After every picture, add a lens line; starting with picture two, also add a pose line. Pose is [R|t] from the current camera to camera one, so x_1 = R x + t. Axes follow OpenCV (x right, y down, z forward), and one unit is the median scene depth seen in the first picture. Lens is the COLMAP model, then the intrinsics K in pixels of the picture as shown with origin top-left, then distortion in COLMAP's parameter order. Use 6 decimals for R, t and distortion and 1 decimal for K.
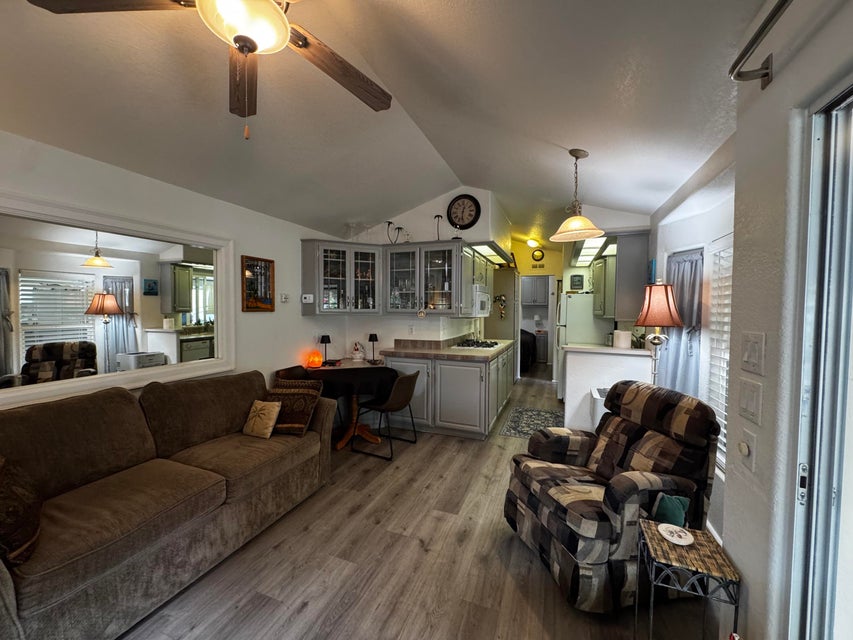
lens RADIAL K [[344.3, 0, 422.1], [0, 344.3, 320.6], [0, 0, 1]] dist [-0.008659, 0.001158]
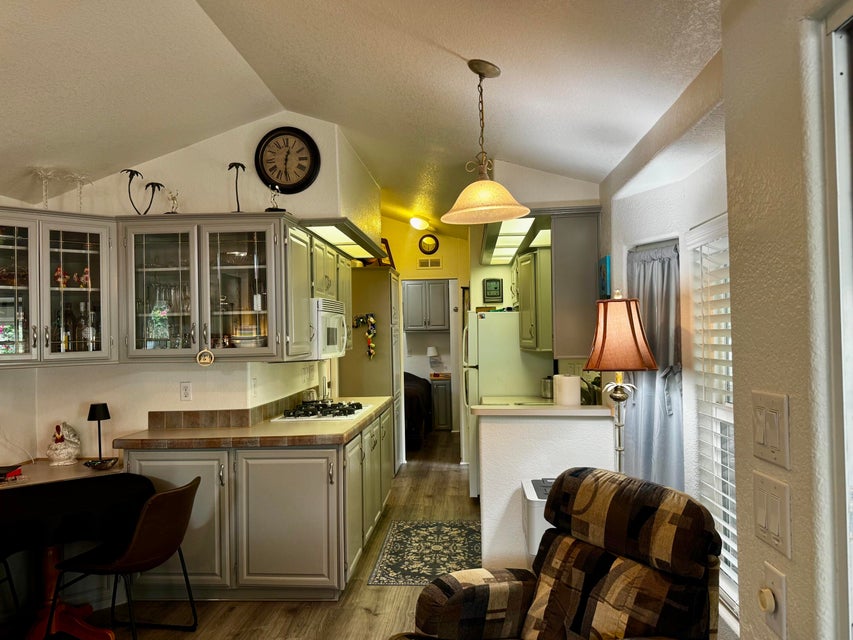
lens RADIAL K [[620.3, 0, 423.8], [0, 620.3, 323.6], [0, 0, 1]] dist [0.044810, -0.048022]
pose [[0.953804, -0.020163, 0.299752, 0.030952], [0.035636, 0.998294, -0.046244, -0.017218], [-0.298309, 0.054789, 0.952896, 0.050776]]
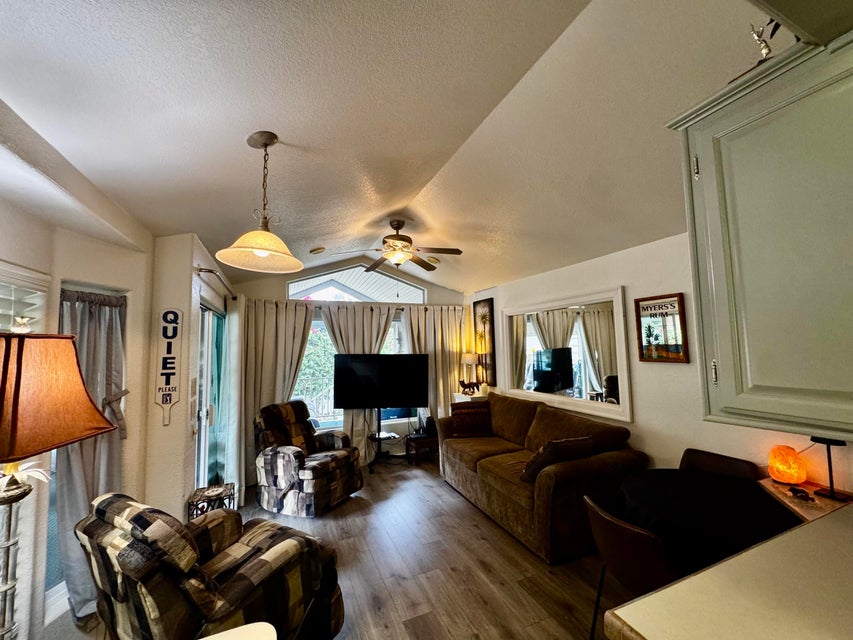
lens RADIAL K [[344.3, 0, 427.9], [0, 344.3, 319.8], [0, 0, 1]] dist [-0.008659, 0.001158]
pose [[-0.706744, -0.047153, -0.705897, 0.426401], [-0.010574, 0.998369, -0.056103, -0.064876], [0.707391, -0.032186, -0.706090, 1.049558]]
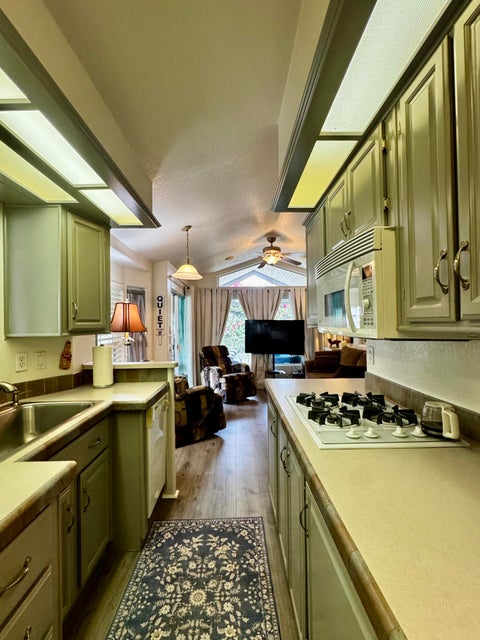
lens RADIAL K [[299.9, 0, 238.5], [0, 299.9, 319.6], [0, 0, 1]] dist [0.001989, -0.000006]
pose [[-0.924319, -0.001568, -0.381617, 0.487777], [-0.008728, 0.999817, 0.017032, -0.038265], [0.381520, 0.019074, -0.924164, 1.526290]]
